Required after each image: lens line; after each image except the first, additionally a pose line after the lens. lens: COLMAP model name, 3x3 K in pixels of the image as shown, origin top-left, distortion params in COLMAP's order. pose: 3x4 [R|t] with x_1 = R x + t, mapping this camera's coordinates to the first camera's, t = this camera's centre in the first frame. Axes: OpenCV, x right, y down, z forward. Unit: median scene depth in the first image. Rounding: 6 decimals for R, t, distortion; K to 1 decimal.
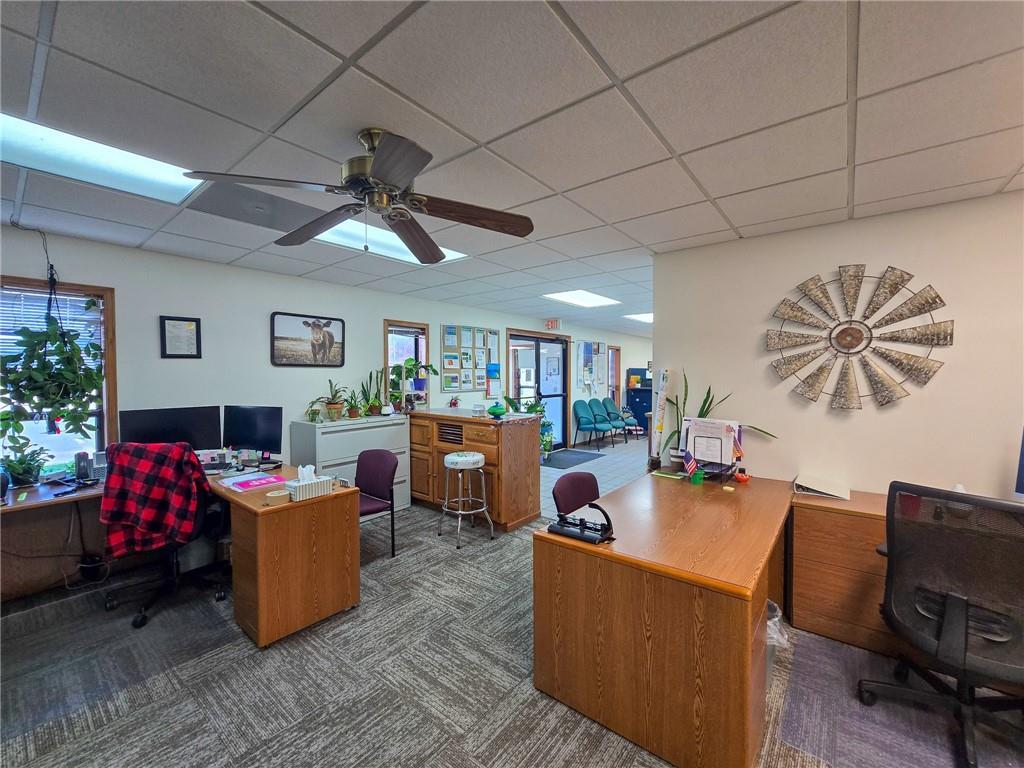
lens RADIAL K [[420.9, 0, 507.6], [0, 420.9, 385.1], [0, 0, 1]] dist [-0.008900, 0.003186]
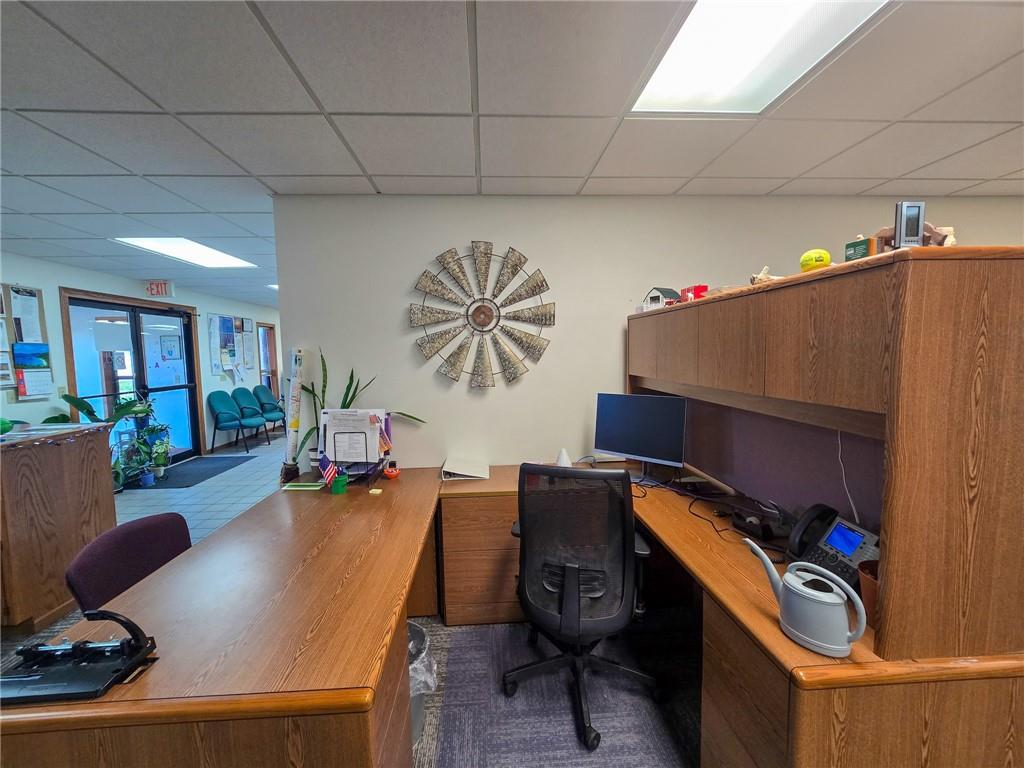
lens RADIAL K [[420.9, 0, 508.9], [0, 420.9, 384.8], [0, 0, 1]] dist [-0.008900, 0.003186]
pose [[0.740940, -0.062431, 0.668663, 0.174820], [0.034080, 0.997882, 0.055406, -0.002186], [-0.670706, -0.018264, 0.741498, 0.204116]]
